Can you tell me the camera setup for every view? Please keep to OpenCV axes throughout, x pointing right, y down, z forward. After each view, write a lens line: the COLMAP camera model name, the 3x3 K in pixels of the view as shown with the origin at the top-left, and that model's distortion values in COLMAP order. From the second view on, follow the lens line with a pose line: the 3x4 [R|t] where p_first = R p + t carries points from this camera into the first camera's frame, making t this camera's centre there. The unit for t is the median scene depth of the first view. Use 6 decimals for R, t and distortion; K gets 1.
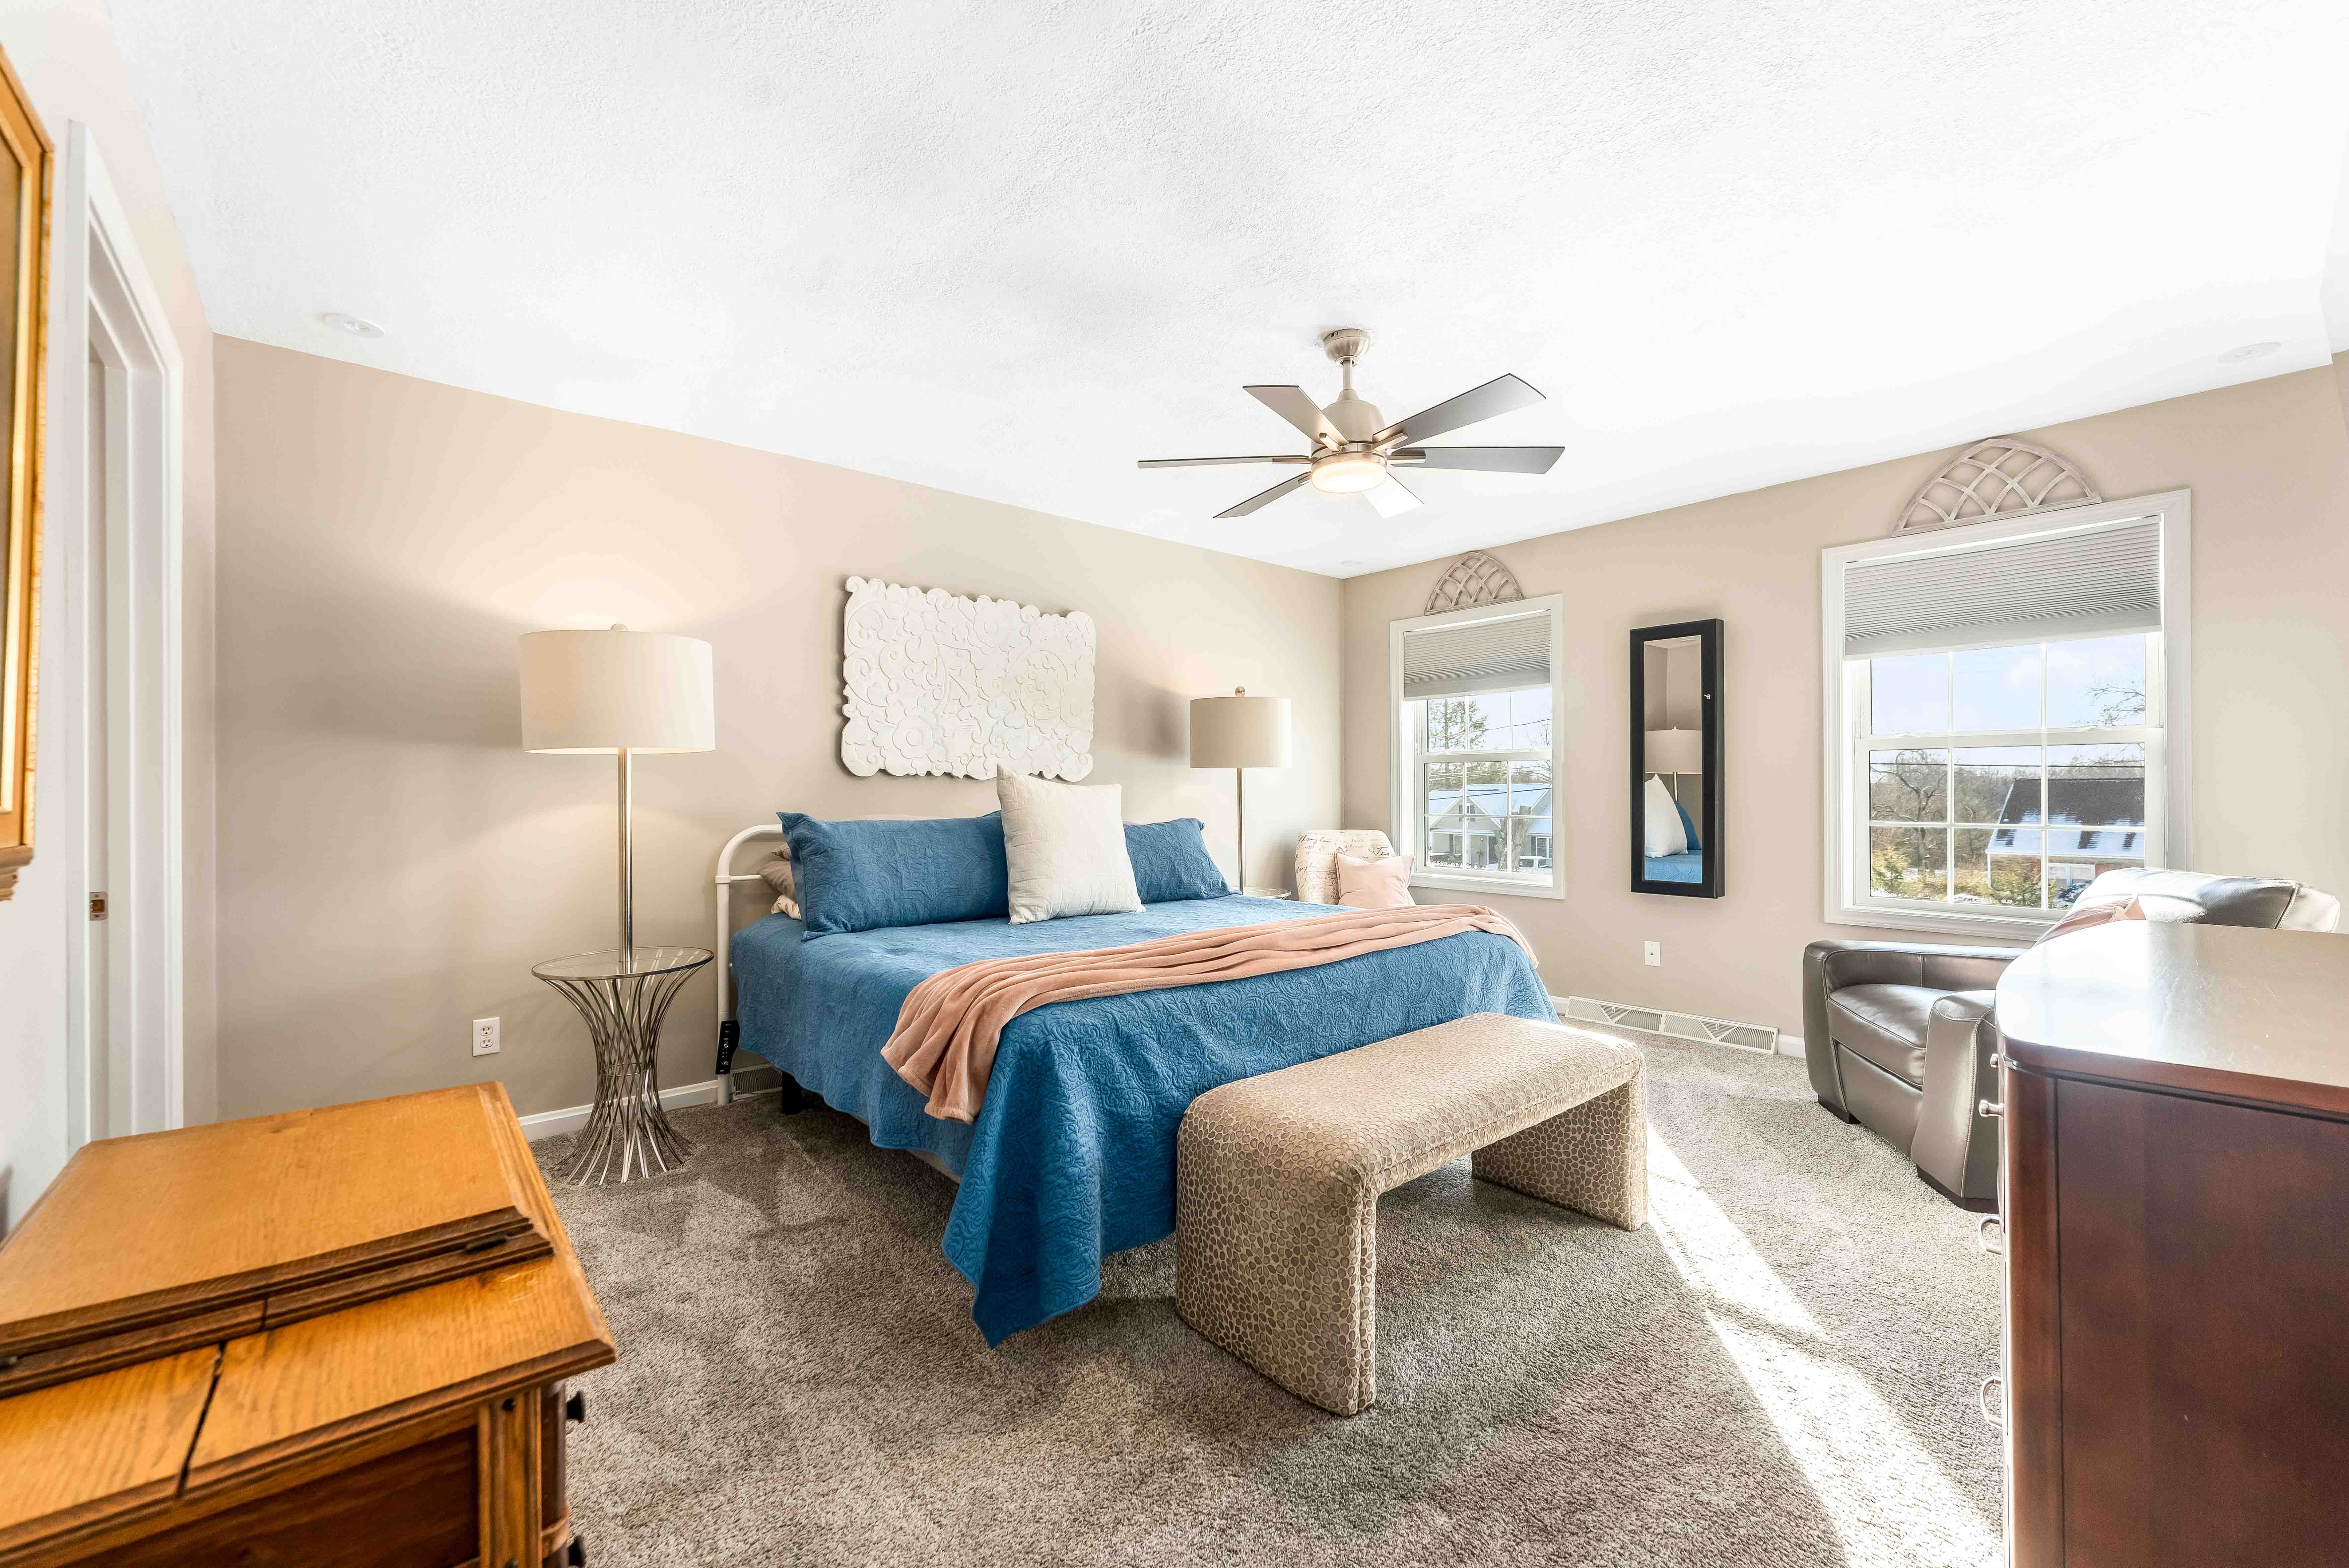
lens RADIAL K [[948.3, 0, 1166.3], [0, 948.3, 784.0], [0, 0, 1]] dist [0.000378, 0.000051]
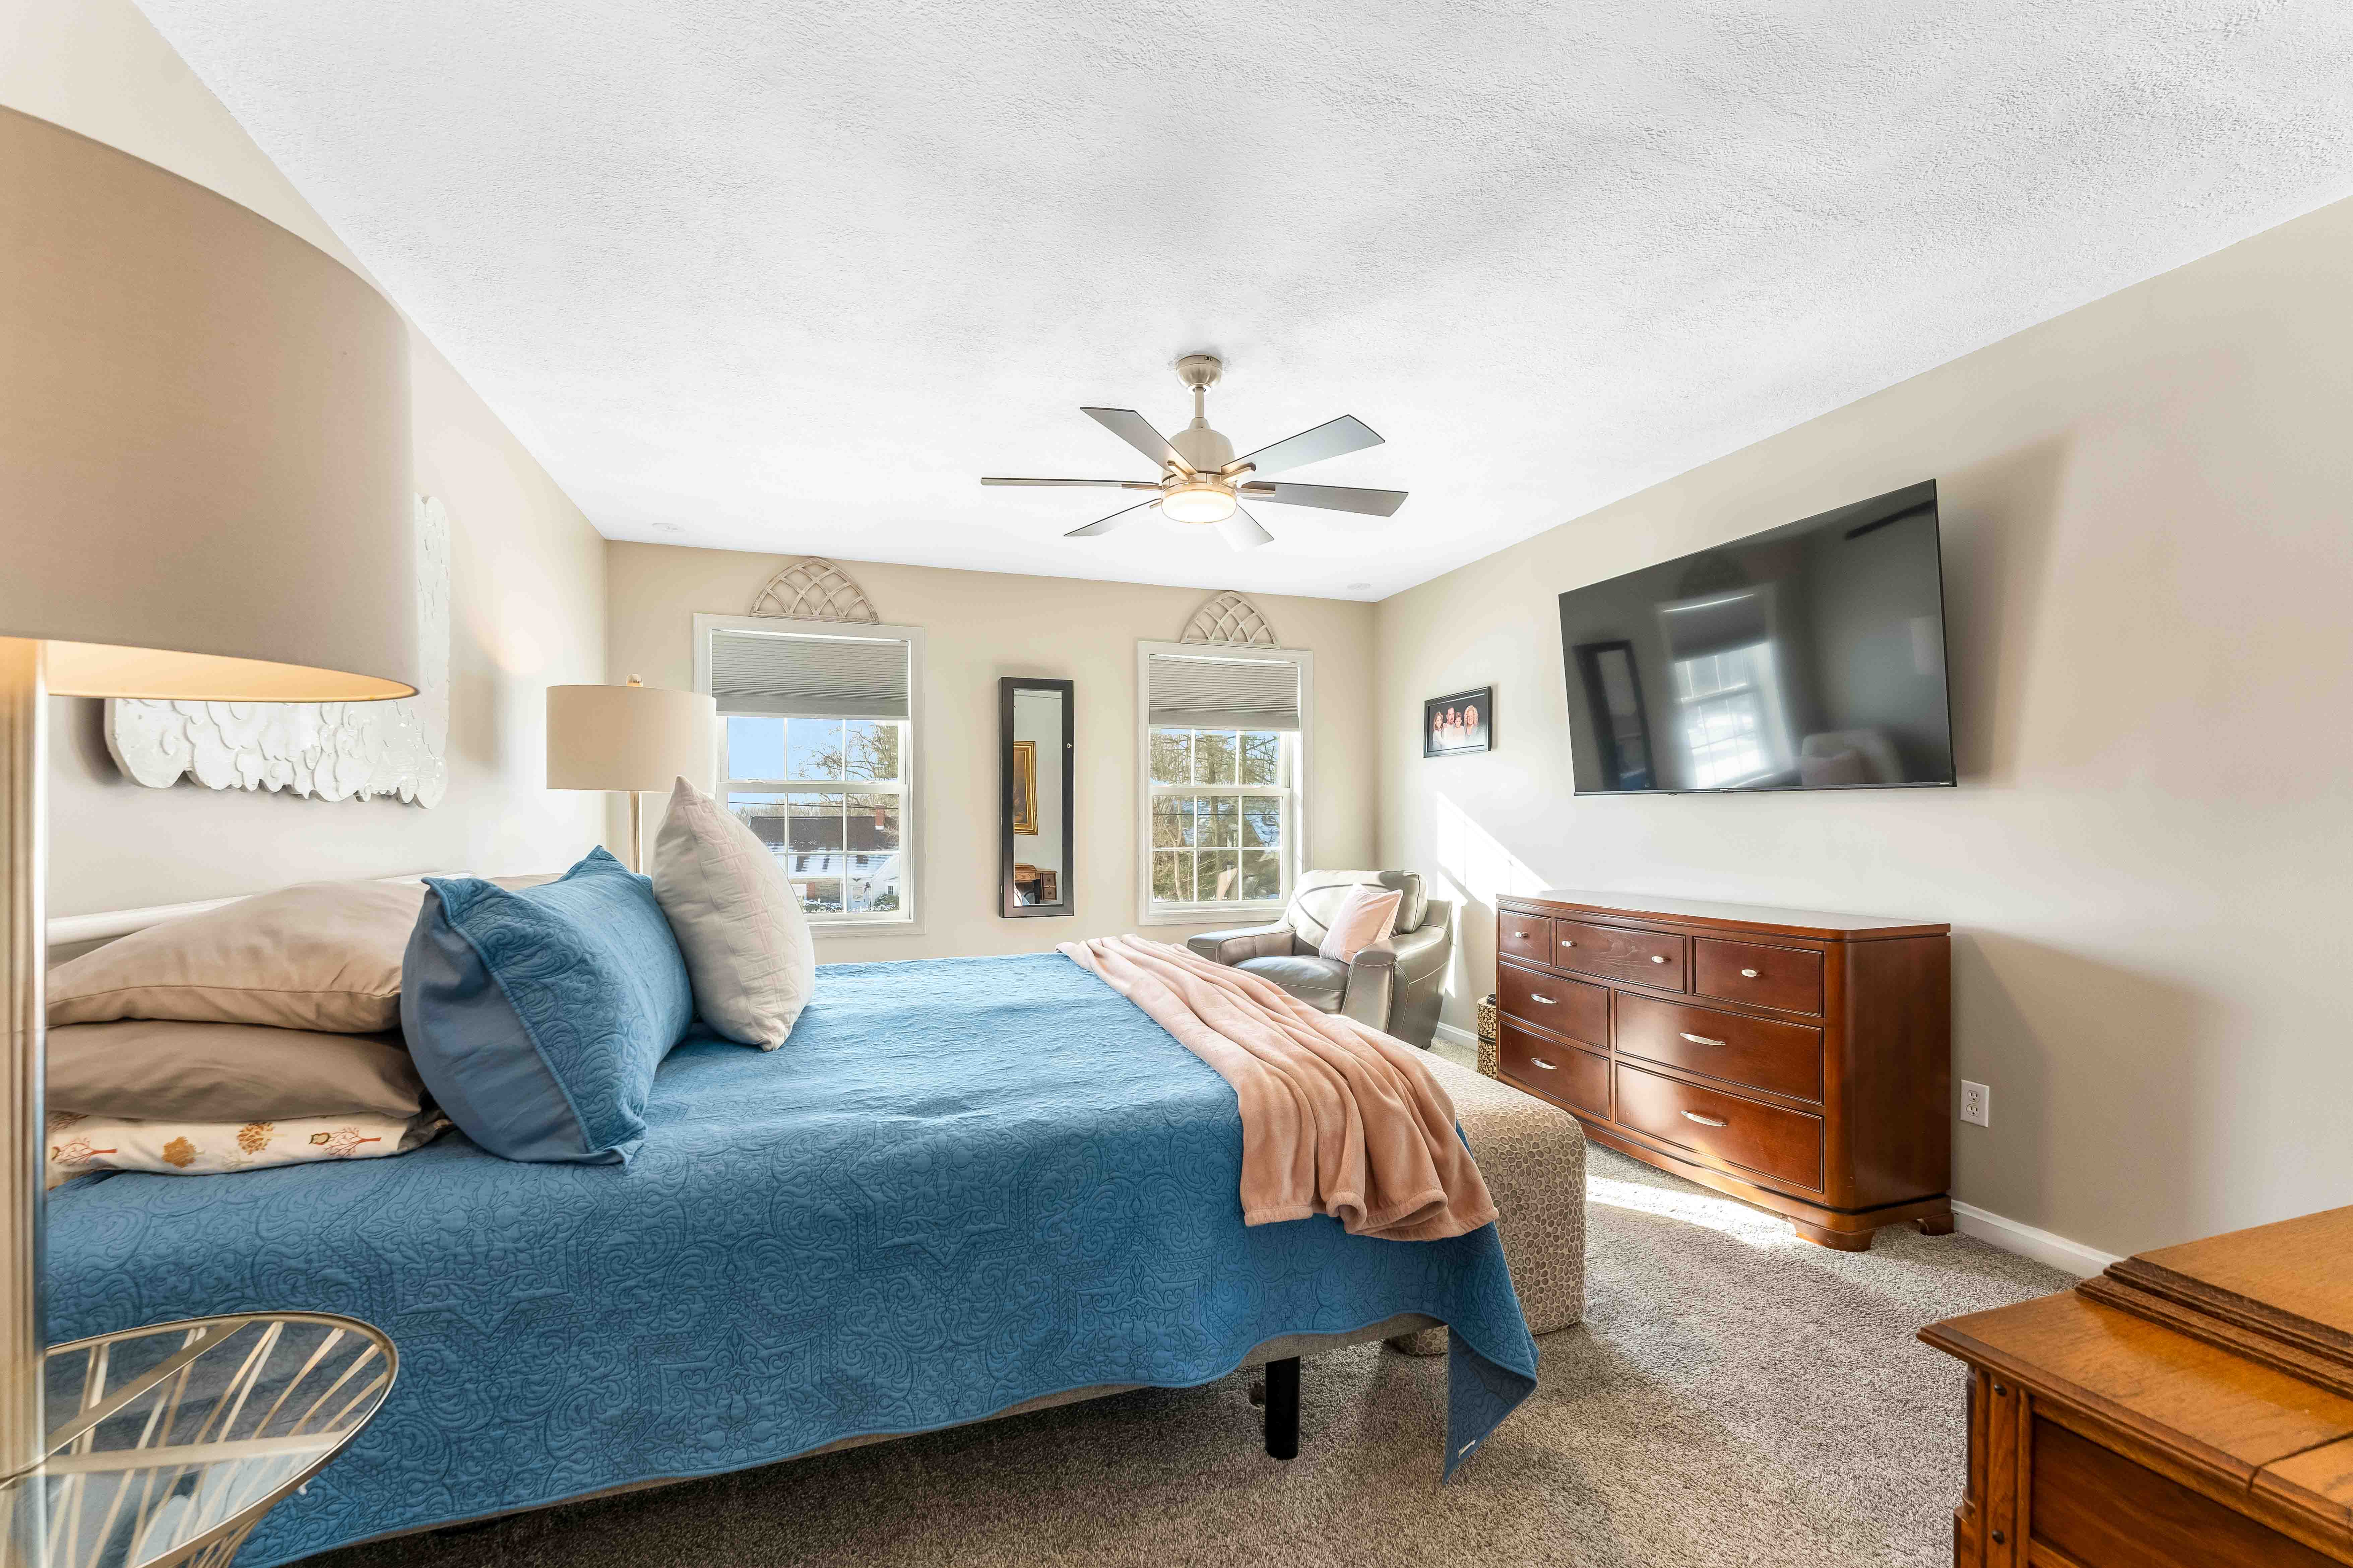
lens RADIAL K [[969.4, 0, 1176.8], [0, 969.4, 827.2], [0, 0, 1]] dist [-0.001263, -0.000161]
pose [[0.360841, -0.001877, 0.932626, -0.610732], [-0.004862, 0.999981, 0.003893, 0.005352], [-0.932615, -0.005939, 0.360825, 0.527086]]
